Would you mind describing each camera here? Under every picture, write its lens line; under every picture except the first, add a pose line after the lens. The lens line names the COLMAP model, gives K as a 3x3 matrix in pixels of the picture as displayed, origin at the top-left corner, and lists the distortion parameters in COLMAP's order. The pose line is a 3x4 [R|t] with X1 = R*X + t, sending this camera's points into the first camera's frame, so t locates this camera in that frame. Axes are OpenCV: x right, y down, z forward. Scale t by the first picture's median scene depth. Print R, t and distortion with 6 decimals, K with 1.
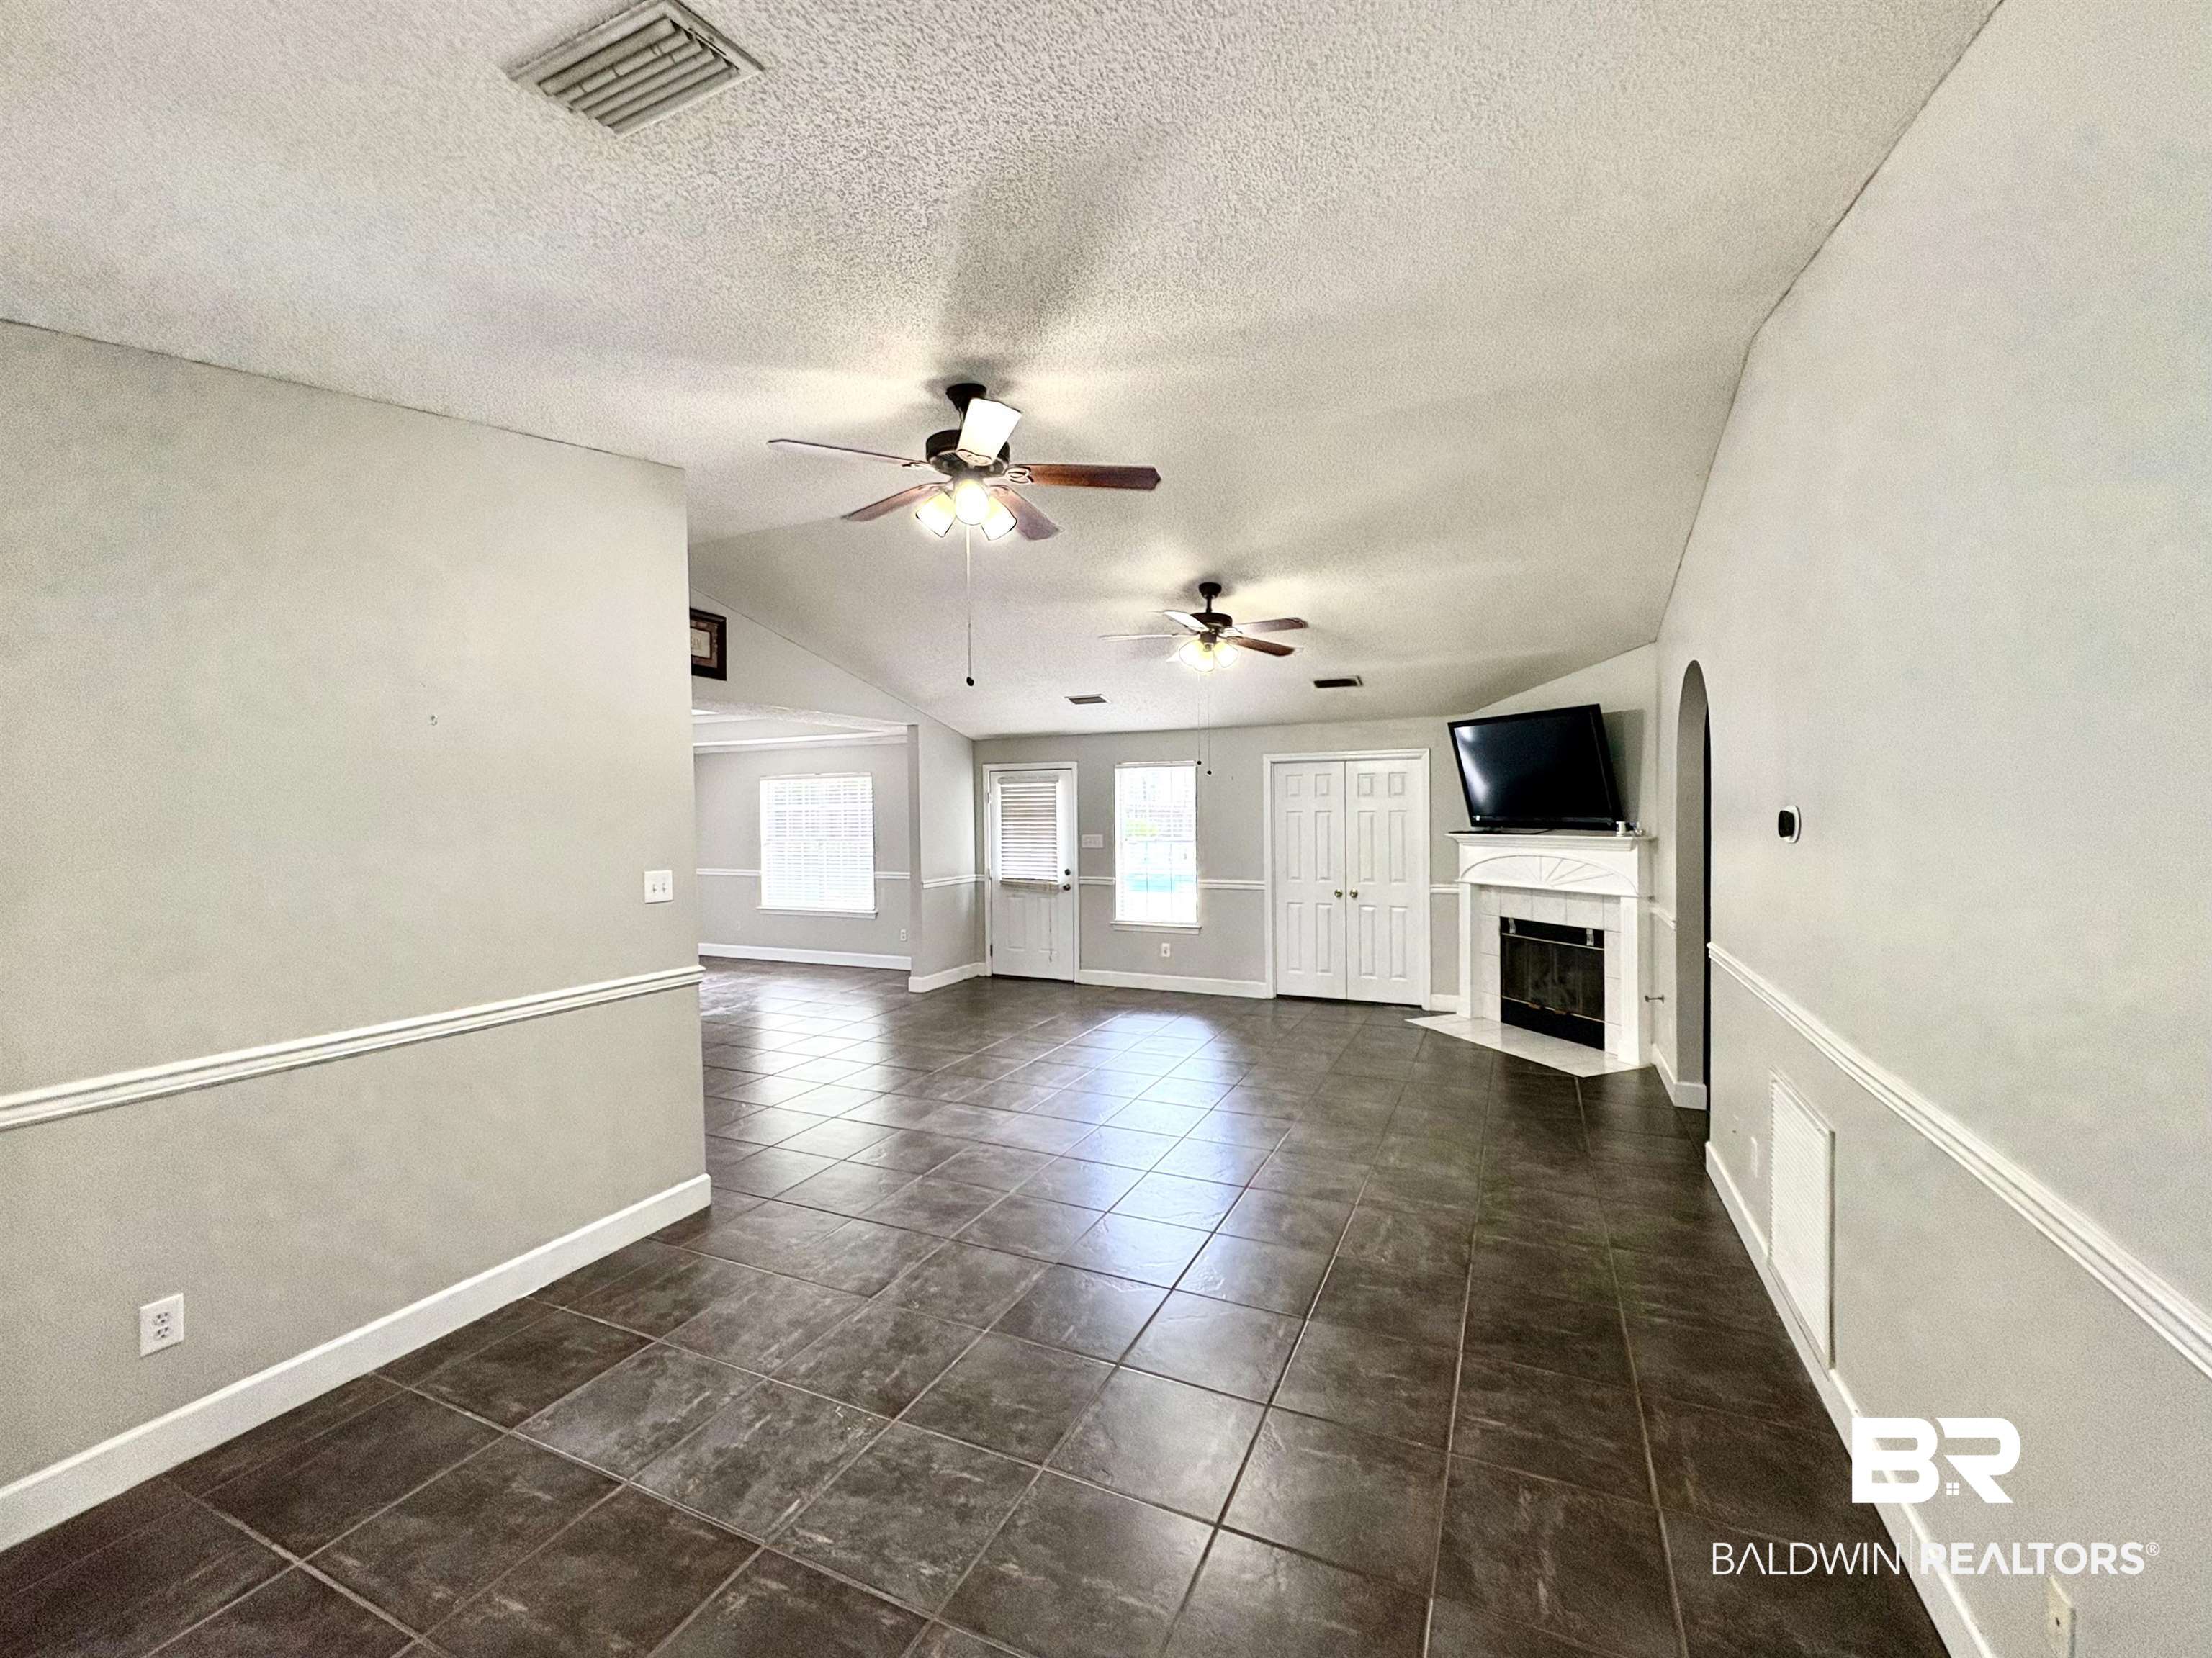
lens RADIAL K [[882.5, 0, 1110.1], [0, 882.5, 828.8], [0, 0, 1]] dist [0.000552, 0.000016]
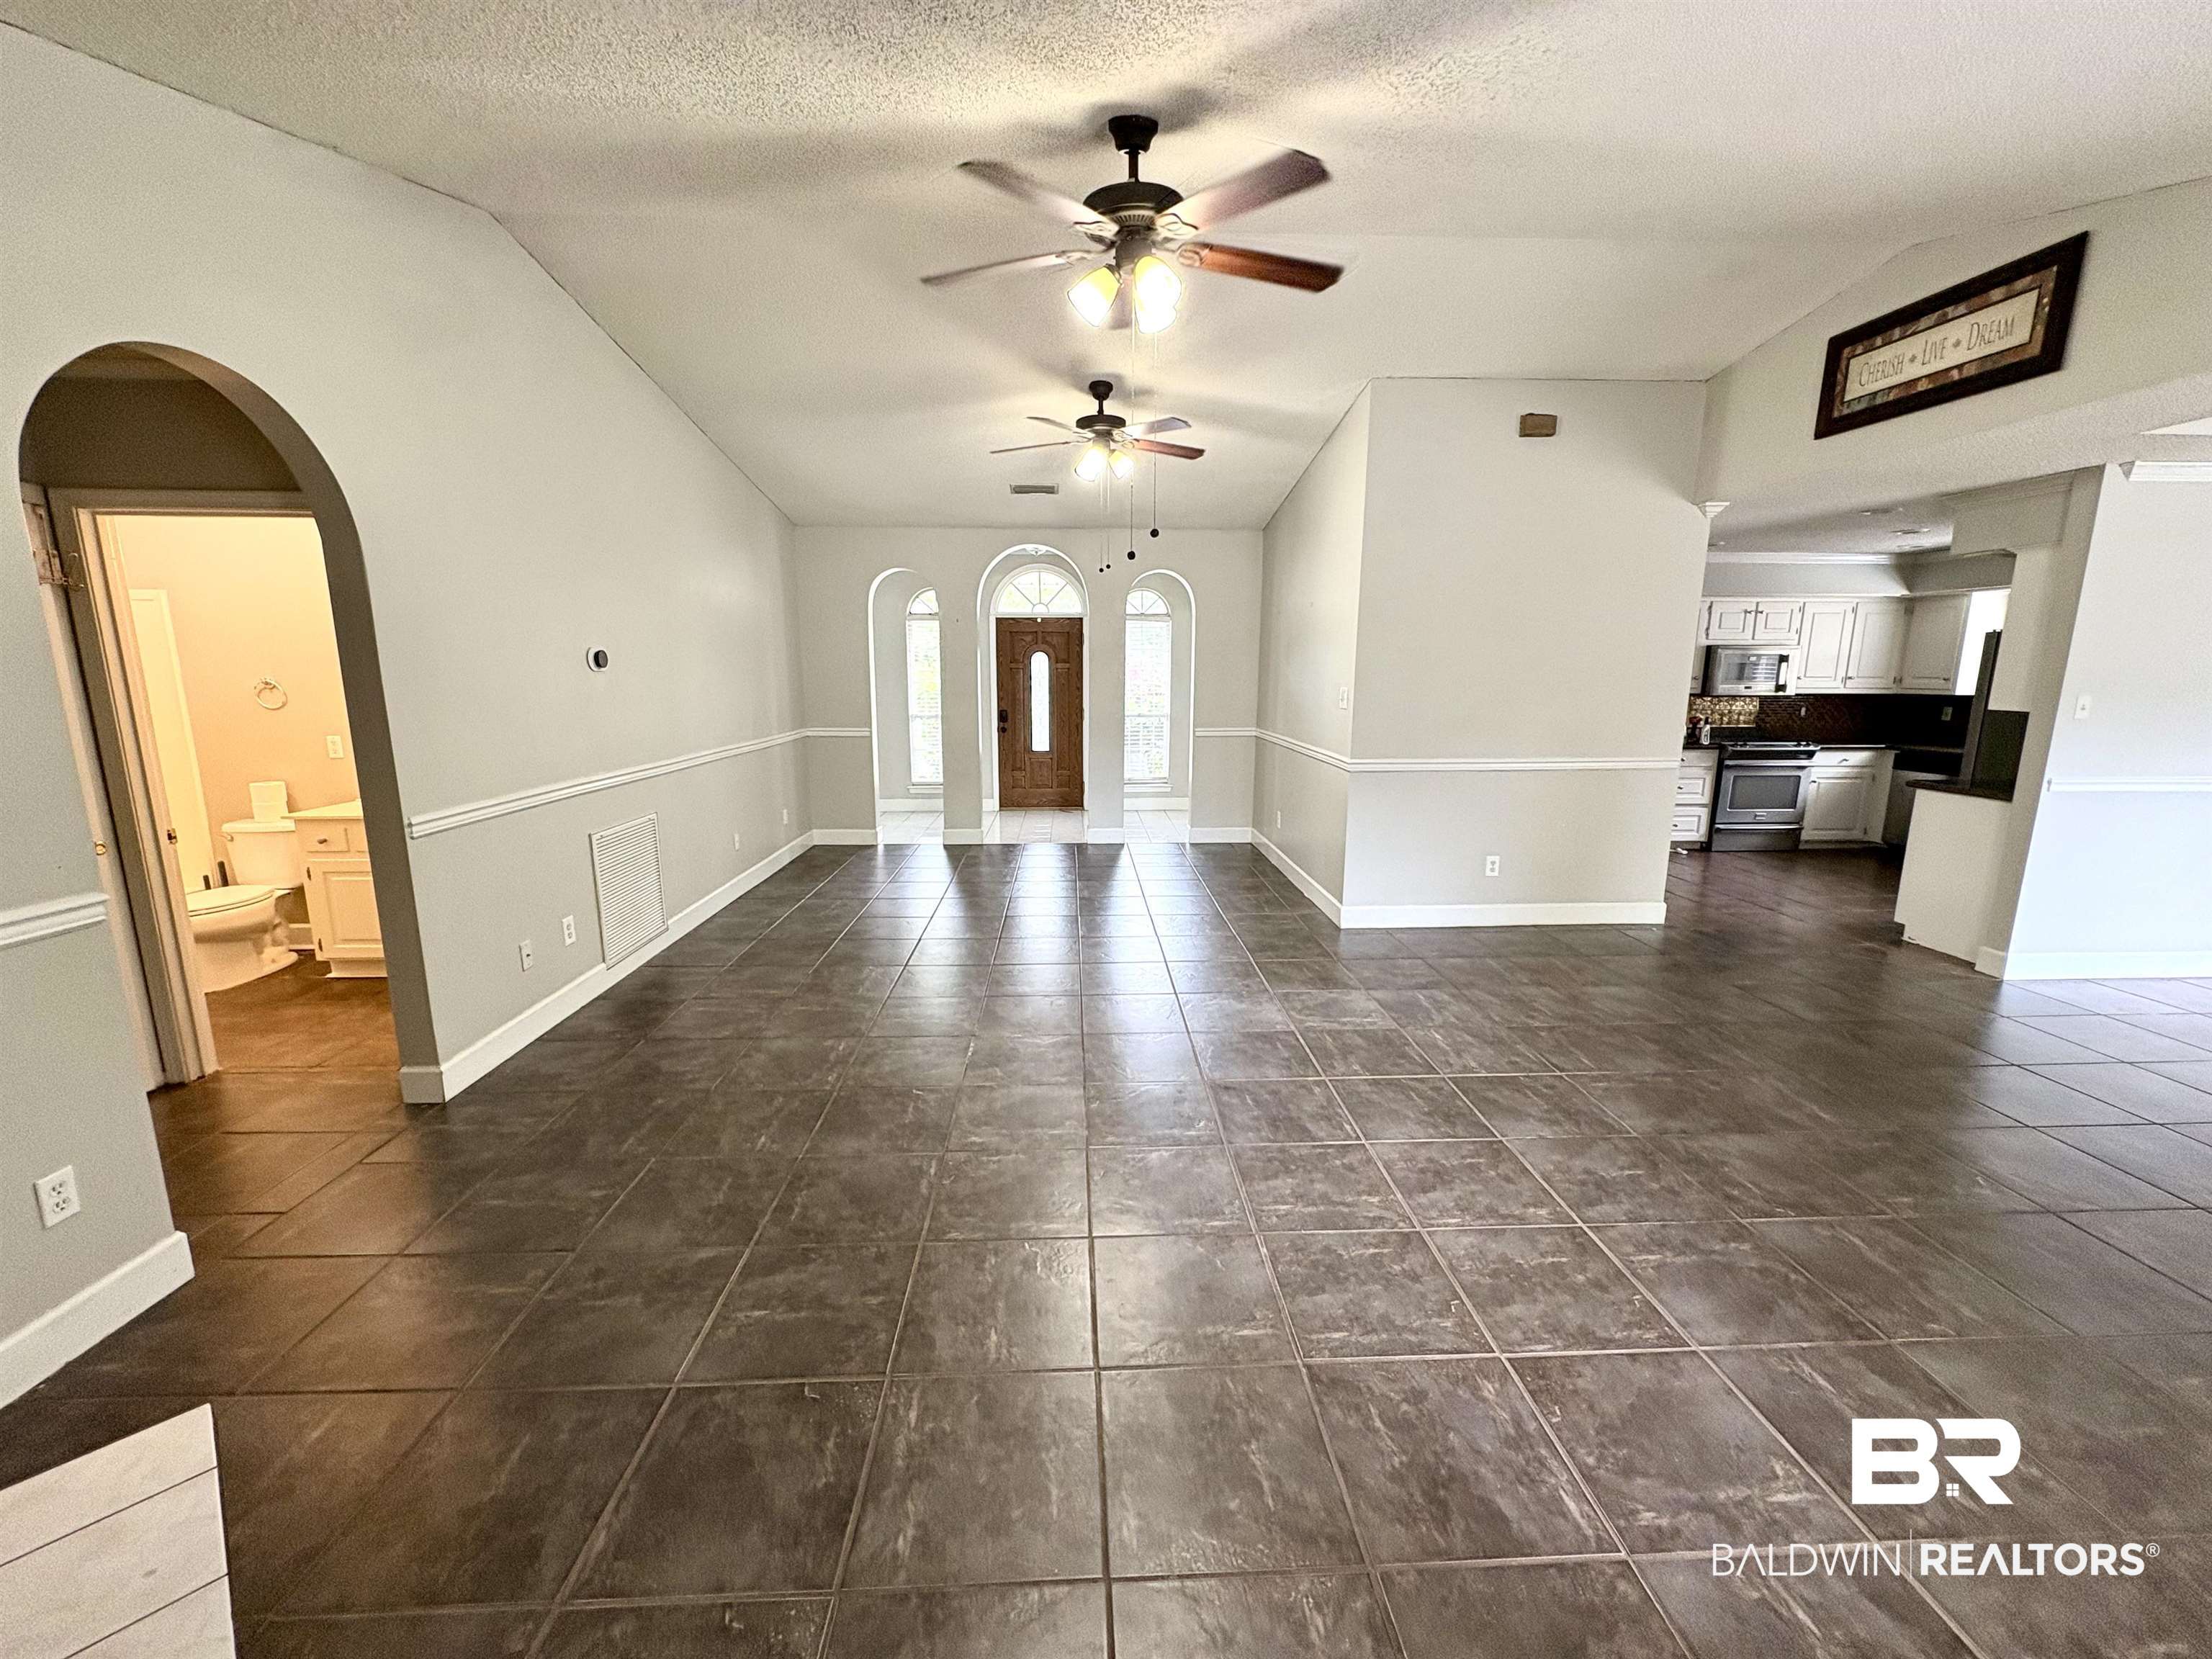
lens RADIAL K [[882.6, 0, 1110.1], [0, 882.6, 829.3], [0, 0, 1]] dist [0.000552, 0.000016]
pose [[-0.884998, 0.095897, -0.455611, 0.261595], [0.001015, 0.978954, 0.204078, -0.010823], [0.465593, 0.180146, -0.866470, 1.047394]]
